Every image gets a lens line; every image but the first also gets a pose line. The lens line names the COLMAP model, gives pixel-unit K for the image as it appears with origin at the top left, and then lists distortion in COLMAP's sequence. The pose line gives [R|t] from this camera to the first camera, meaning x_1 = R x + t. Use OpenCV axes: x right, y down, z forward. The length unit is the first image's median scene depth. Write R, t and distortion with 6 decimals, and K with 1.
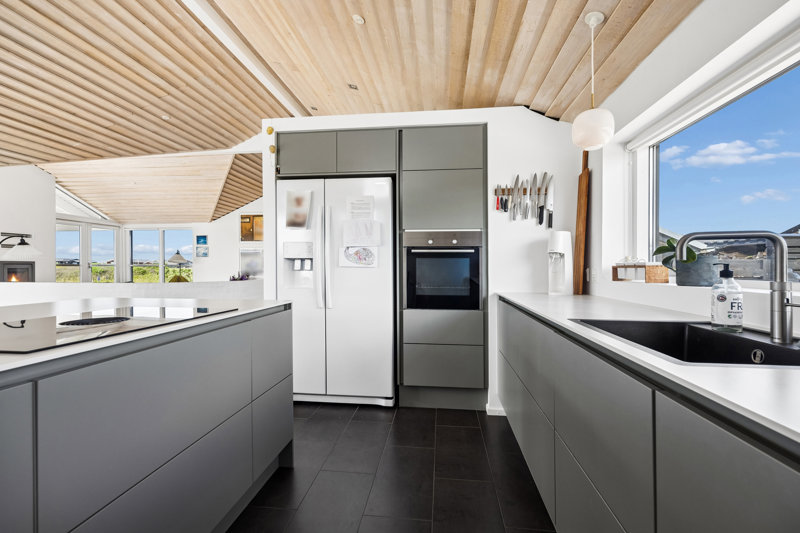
lens RADIAL K [[354.9, 0, 408.3], [0, 354.9, 270.2], [0, 0, 1]] dist [0.000337, -0.000070]
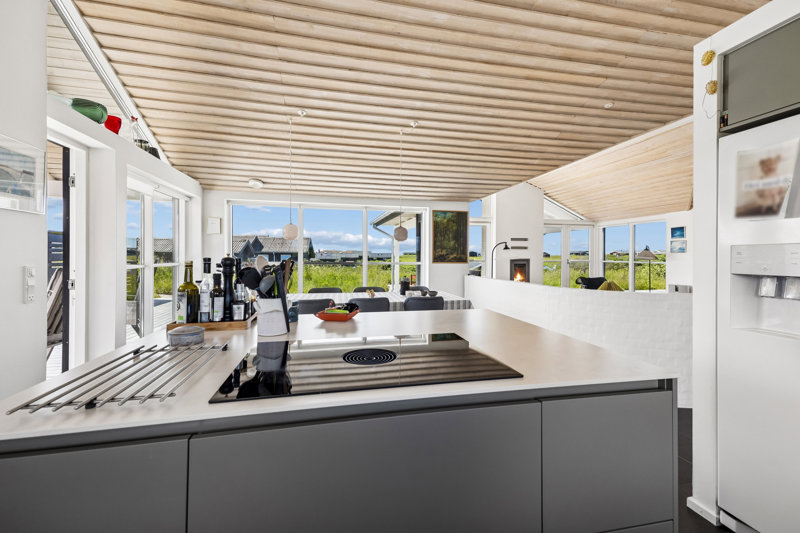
lens RADIAL K [[349.5, 0, 396.9], [0, 349.5, 259.6], [0, 0, 1]] dist [0.031588, -0.000453]
pose [[0.313572, 0.008625, -0.949525, 0.009098], [-0.010897, 0.999926, 0.005484, -0.022757], [0.949502, 0.008628, 0.313642, 0.133579]]
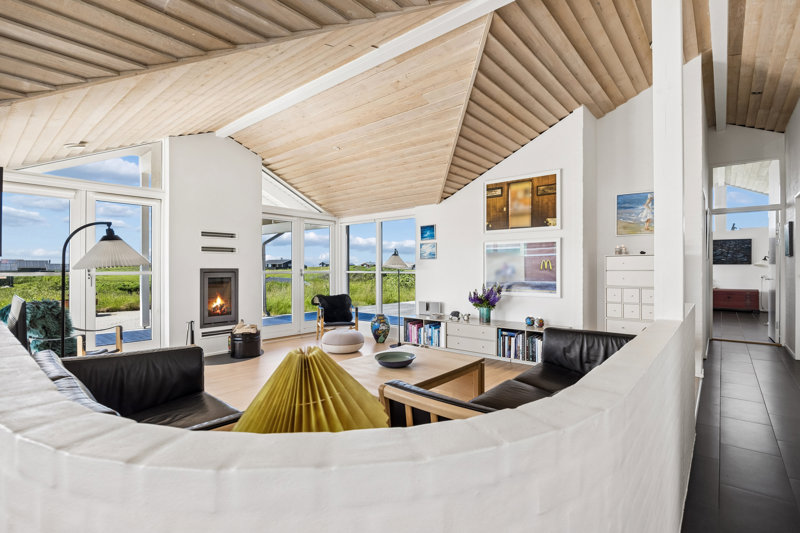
lens RADIAL K [[384.8, 0, 400.0], [0, 384.8, 266.5], [0, 0, 1]] dist [0.000220, 0.000002]
pose [[0.819779, -0.004428, -0.572663, -0.276526], [-0.003073, 0.999922, -0.012130, -0.018954], [0.572672, 0.011703, 0.819701, 0.493720]]
